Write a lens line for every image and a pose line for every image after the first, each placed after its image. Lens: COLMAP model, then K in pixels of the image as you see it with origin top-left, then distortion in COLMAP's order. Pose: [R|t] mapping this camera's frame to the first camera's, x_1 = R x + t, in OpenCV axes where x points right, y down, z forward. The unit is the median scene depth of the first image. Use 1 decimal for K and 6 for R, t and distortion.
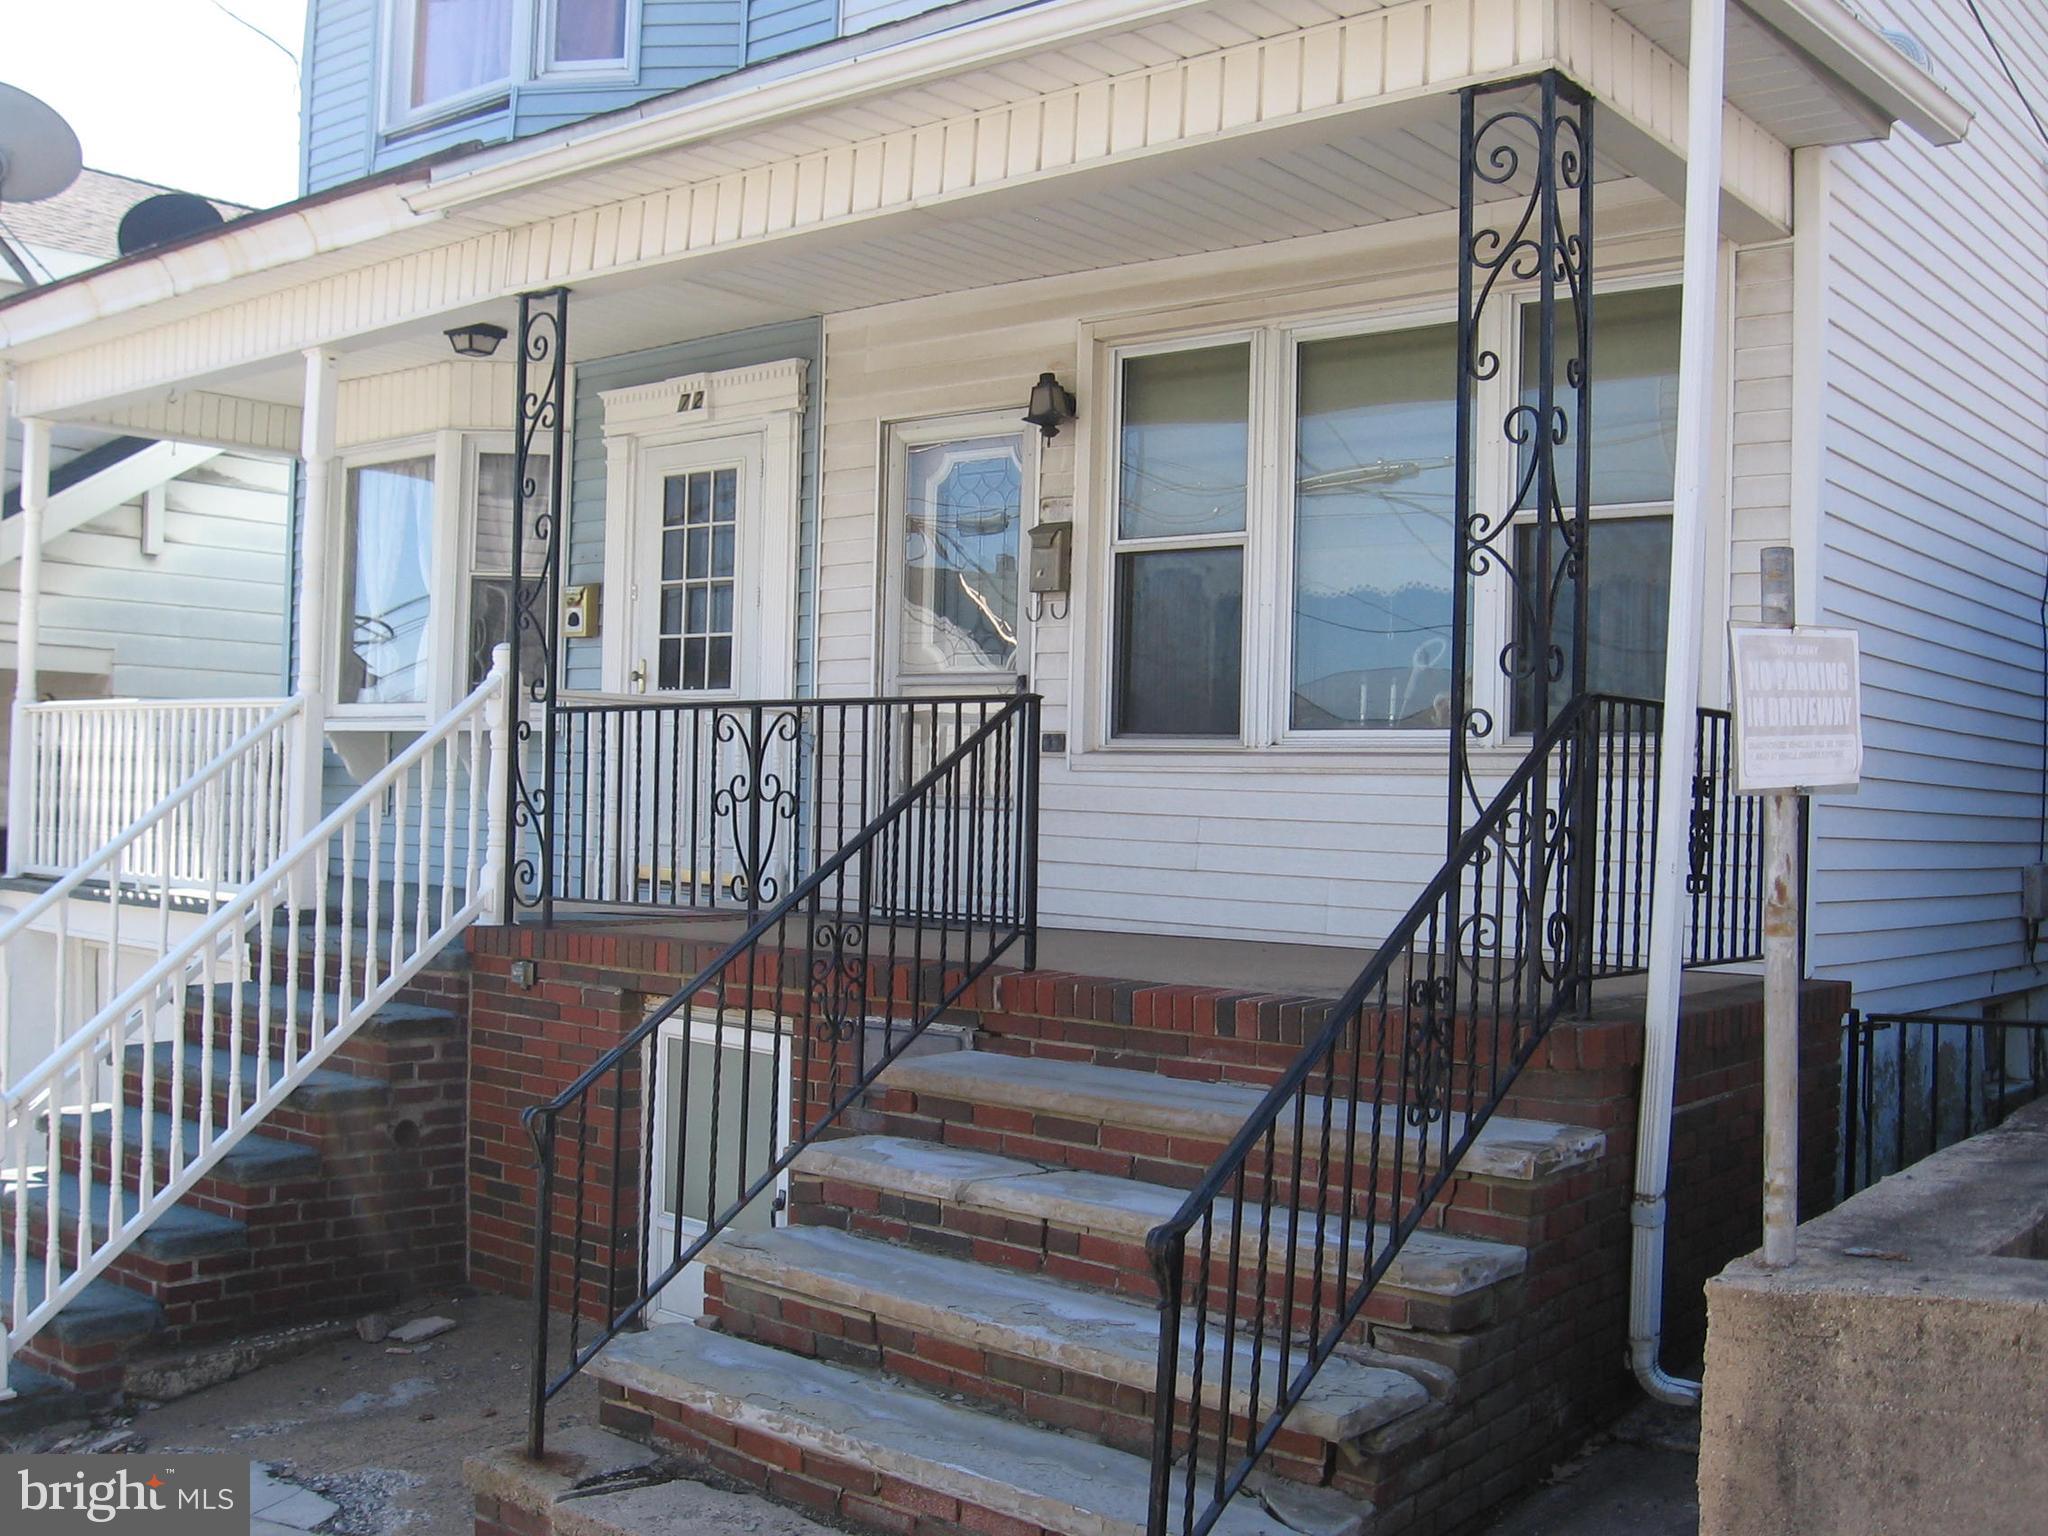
lens RADIAL K [[2142.6, 0, 1024.0], [0, 2142.6, 768.0], [0, 0, 1]] dist [-0.169504, 0.114239]
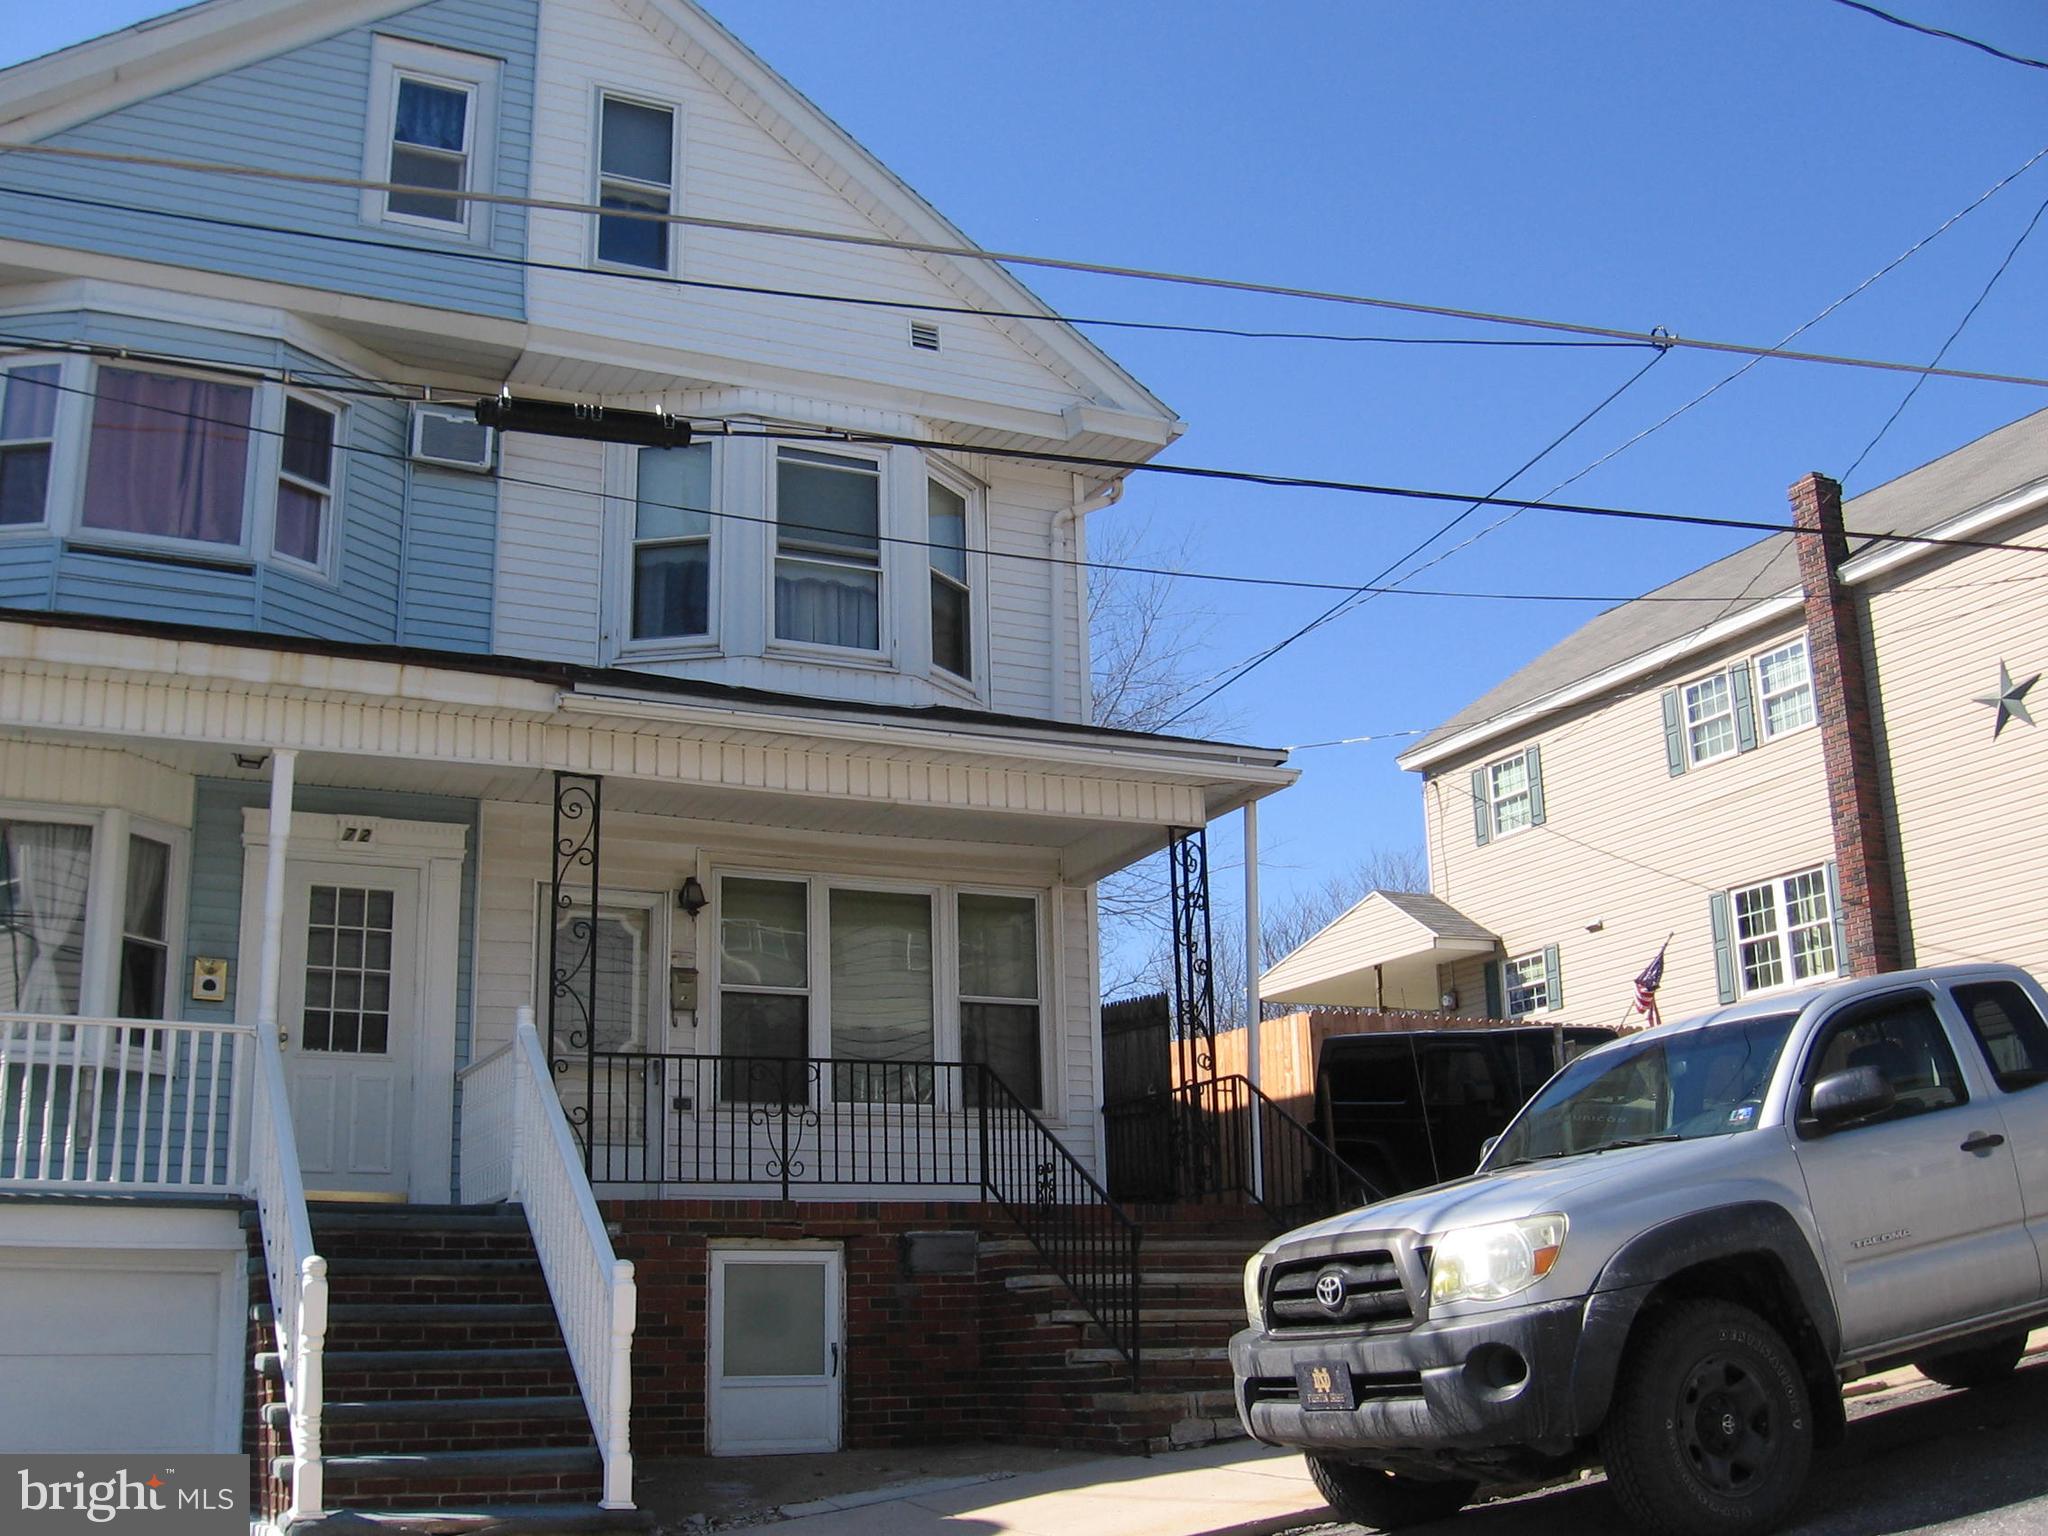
lens RADIAL K [[2142.6, 0, 1024.0], [0, 2142.6, 768.0], [0, 0, 1]] dist [-0.169504, 0.114239]
pose [[0.389040, 0.203644, 0.898431, -1.397600], [0.029576, 0.971997, -0.233126, 0.125565], [-0.920746, 0.117267, 0.372122, 0.141774]]
